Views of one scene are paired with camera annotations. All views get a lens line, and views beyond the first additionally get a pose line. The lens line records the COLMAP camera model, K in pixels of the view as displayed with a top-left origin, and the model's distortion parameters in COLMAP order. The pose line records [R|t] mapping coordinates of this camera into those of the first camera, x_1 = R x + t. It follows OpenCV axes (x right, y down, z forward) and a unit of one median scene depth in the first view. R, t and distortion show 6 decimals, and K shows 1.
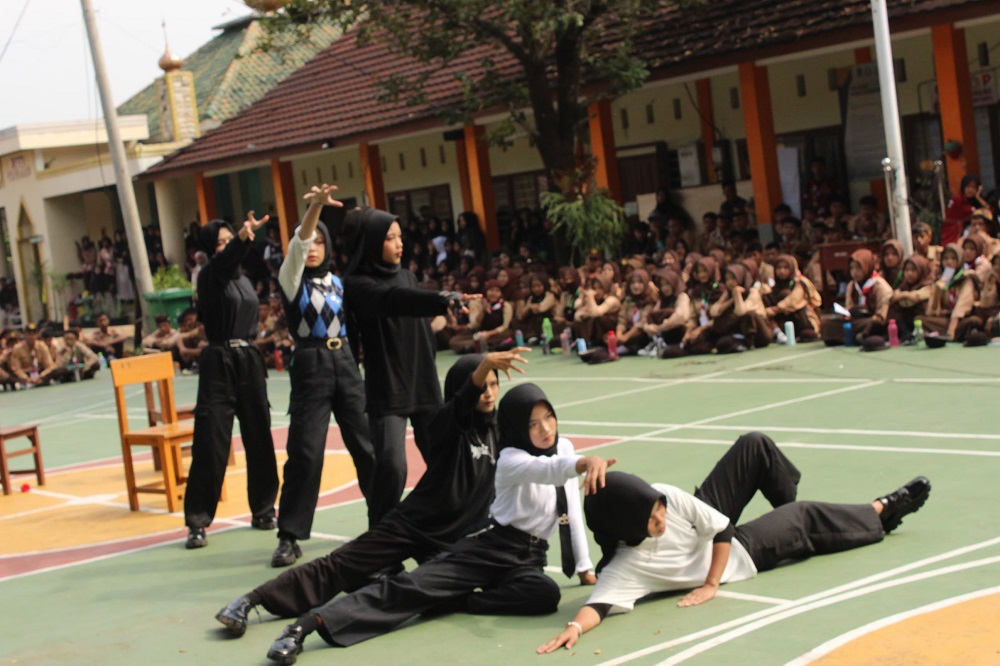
lens RADIAL K [[1727.8, 0, 500.0], [0, 1727.8, 333.0], [0, 0, 1]] dist [-0.013662, 0.323845]
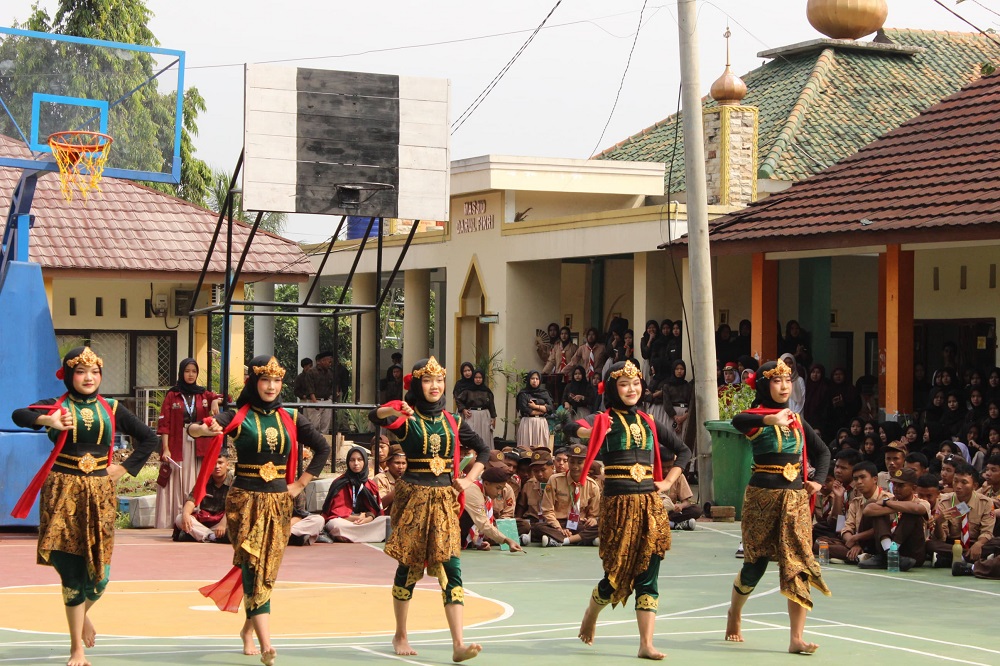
lens RADIAL K [[2285.5, 0, 500.0], [0, 2285.5, 333.0], [0, 0, 1]] dist [0.035504, 0.493712]
pose [[0.971791, 0.132515, -0.195095, -0.103781], [-0.146100, 0.987631, -0.056912, 0.004574], [0.185140, 0.083810, 0.979132, 0.118548]]
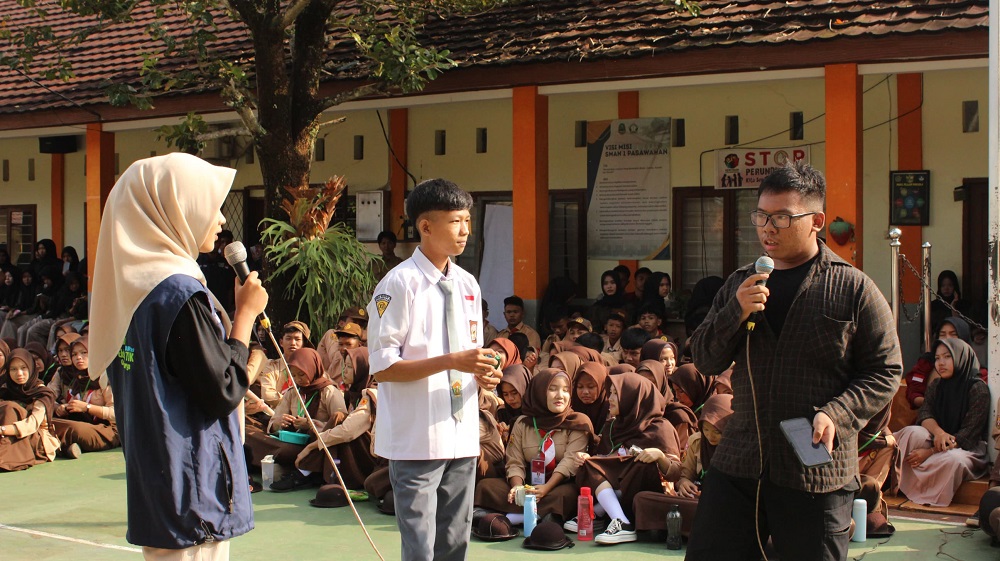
lens RADIAL K [[1282.6, 0, 500.0], [0, 1282.6, 280.5], [0, 0, 1]] dist [-0.054049, 0.018495]
pose [[0.919898, 0.114901, 0.374947, -0.050275], [-0.087520, 0.992150, -0.089318, -0.014284], [-0.382266, 0.049348, 0.922734, 0.344720]]
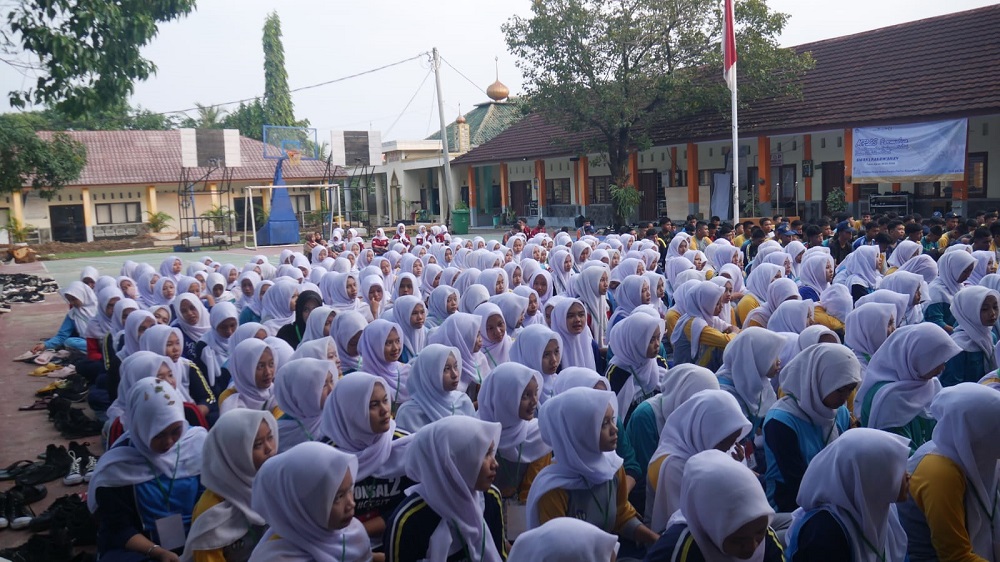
lens RADIAL K [[816.9, 0, 500.0], [0, 816.9, 281.0], [0, 0, 1]] dist [-0.032534, -0.000528]
pose [[0.992148, 0.093736, -0.082795, -0.017709], [-0.090149, 0.994863, 0.046062, 0.018029], [0.086687, -0.038236, 0.995502, -0.205562]]
